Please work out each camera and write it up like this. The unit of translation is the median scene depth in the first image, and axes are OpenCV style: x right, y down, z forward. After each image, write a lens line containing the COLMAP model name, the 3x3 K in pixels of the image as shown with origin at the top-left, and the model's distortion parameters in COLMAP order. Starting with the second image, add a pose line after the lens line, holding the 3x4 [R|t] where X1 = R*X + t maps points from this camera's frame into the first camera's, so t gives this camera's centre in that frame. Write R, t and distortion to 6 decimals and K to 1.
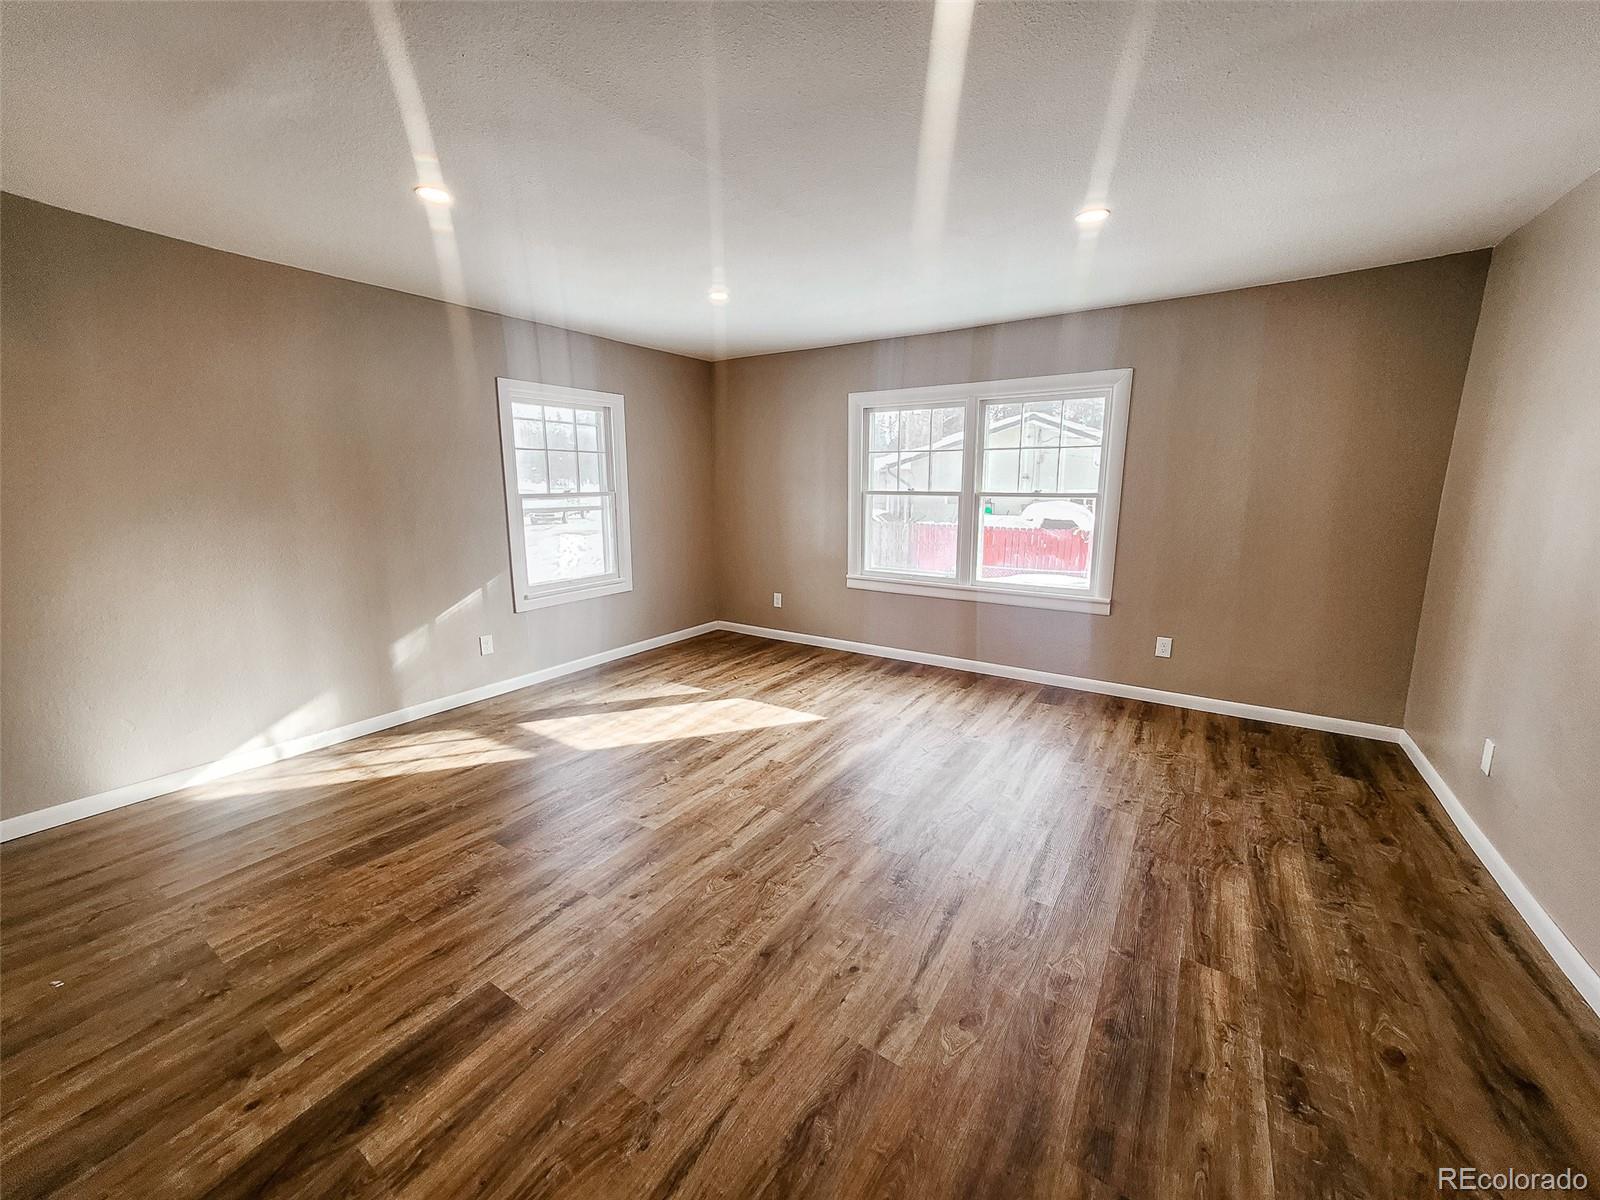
lens RADIAL K [[641.1, 0, 800.0], [0, 641.1, 600.0], [0, 0, 1]] dist [-0.004533, 0.014740]
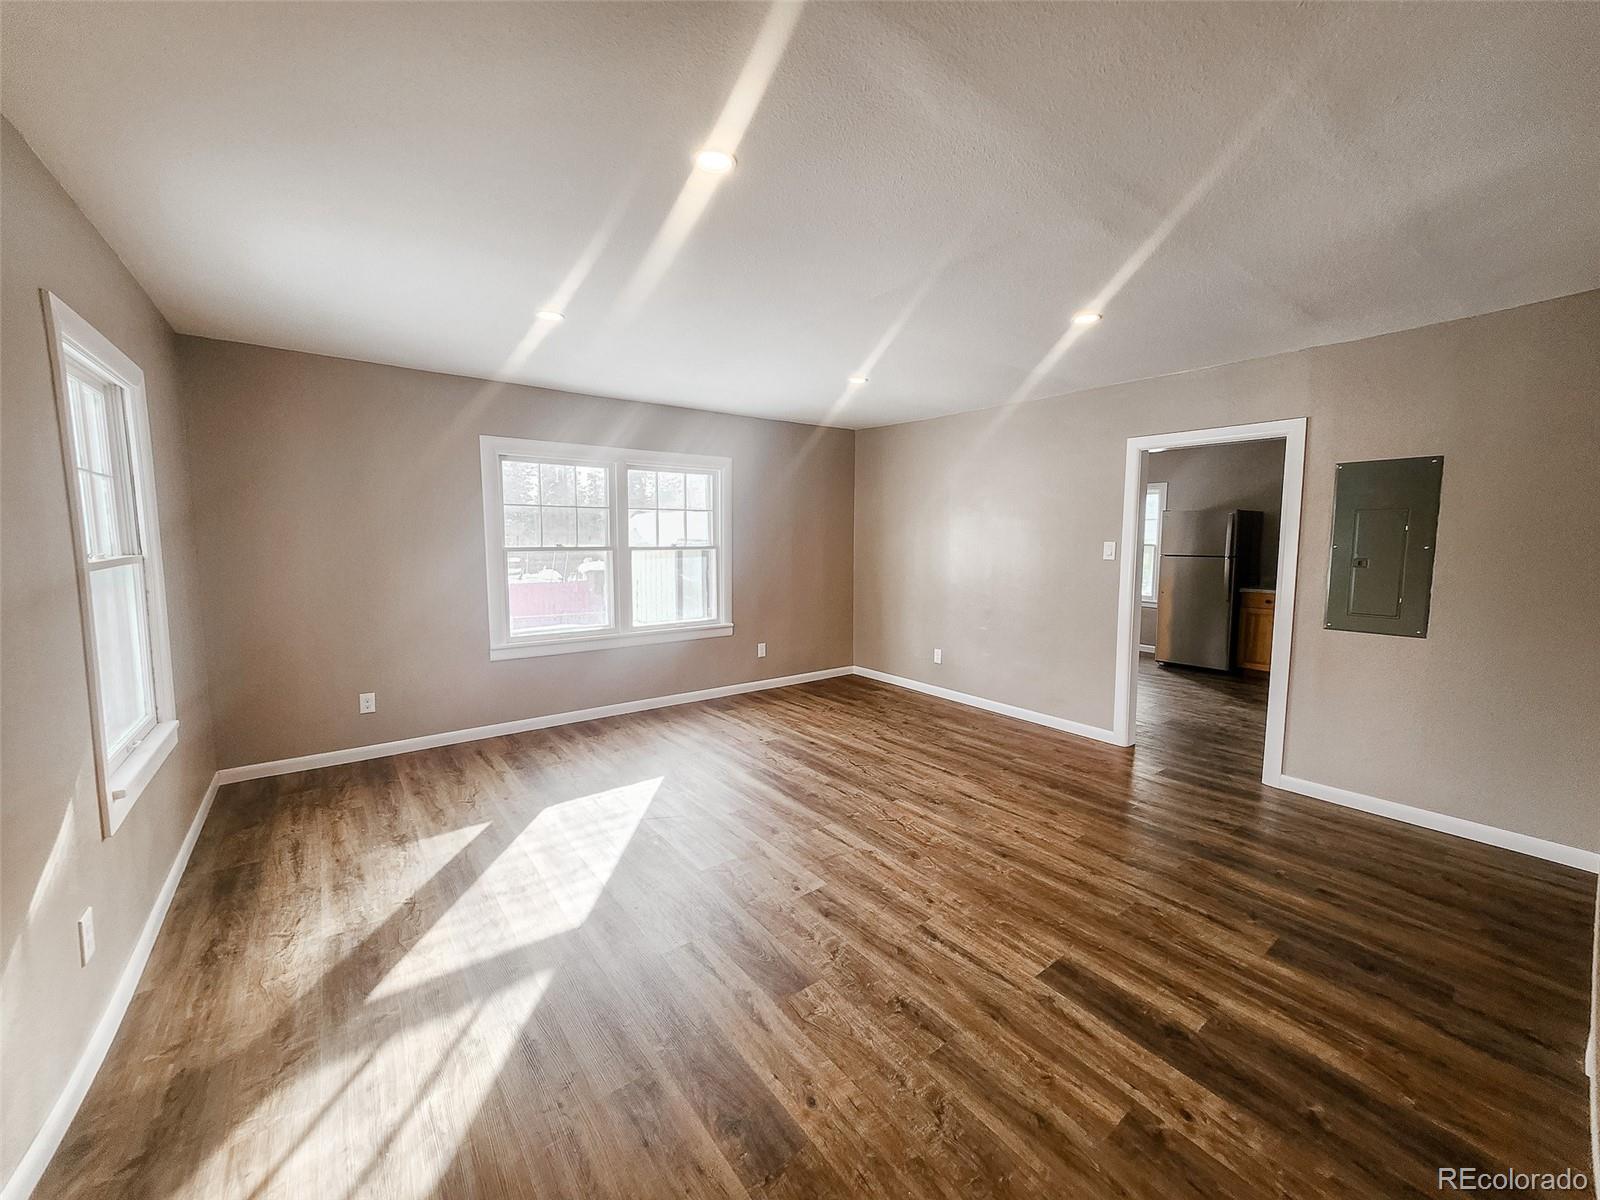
lens RADIAL K [[641.1, 0, 800.0], [0, 641.1, 600.0], [0, 0, 1]] dist [-0.004533, 0.014740]
pose [[0.302081, -0.091942, 0.948838, -1.025571], [0.170310, 0.984530, 0.041179, -0.110268], [-0.937945, 0.149158, 0.313066, 0.593994]]
